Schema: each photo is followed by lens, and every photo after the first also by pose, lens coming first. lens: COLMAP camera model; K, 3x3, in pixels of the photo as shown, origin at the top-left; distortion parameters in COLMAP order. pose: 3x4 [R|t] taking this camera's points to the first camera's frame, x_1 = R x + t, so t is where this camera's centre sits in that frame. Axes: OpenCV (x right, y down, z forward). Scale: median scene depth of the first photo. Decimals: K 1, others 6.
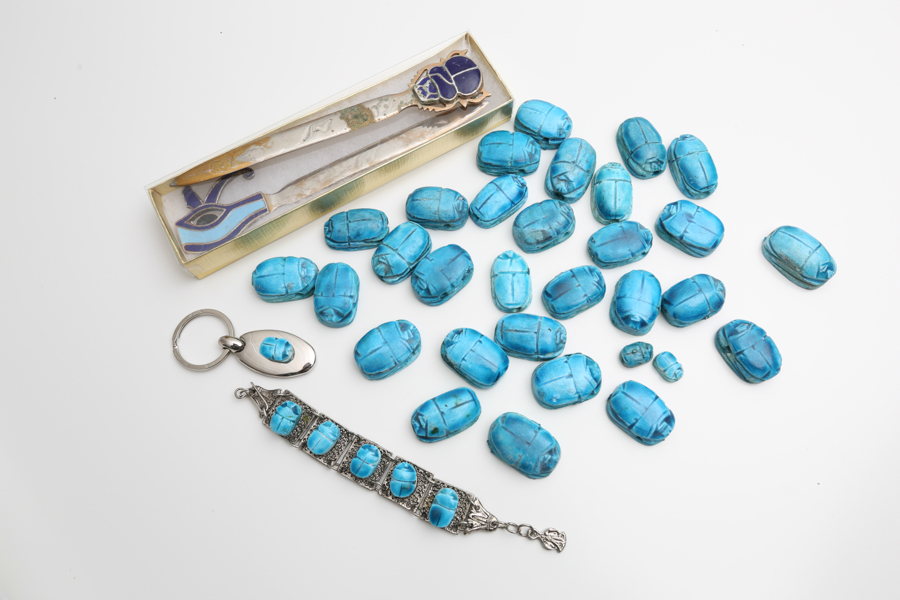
lens RADIAL K [[661.3, 0, 450.0], [0, 661.3, 300.0], [0, 0, 1]] dist [-0.004255, -0.002064]
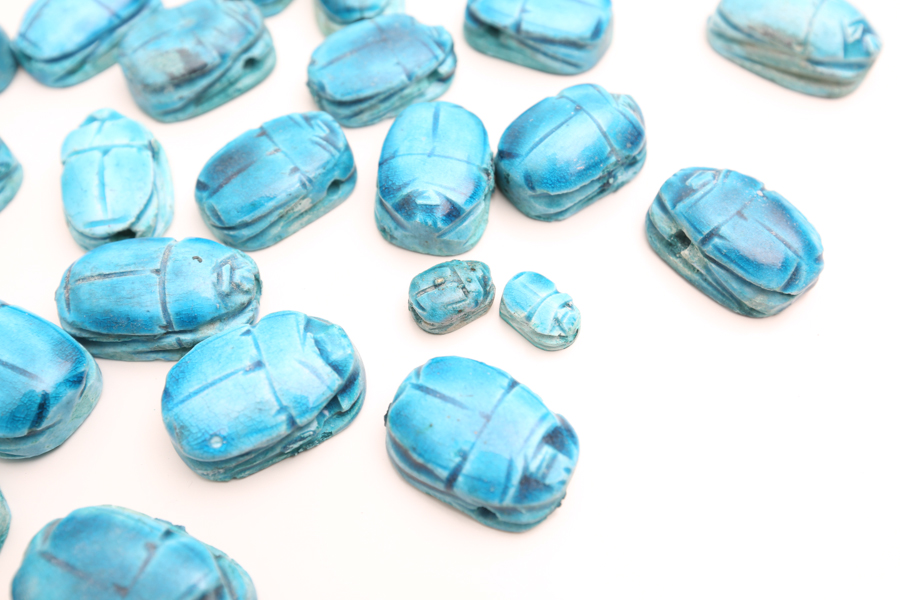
lens RADIAL K [[828.6, 0, 450.0], [0, 828.6, 300.0], [0, 0, 1]] dist [0.010257, 0.015297]
pose [[0.981307, -0.155483, 0.113408, 0.228920], [0.176589, 0.961743, -0.209445, 0.183611], [-0.076505, 0.225556, 0.971222, 0.548994]]
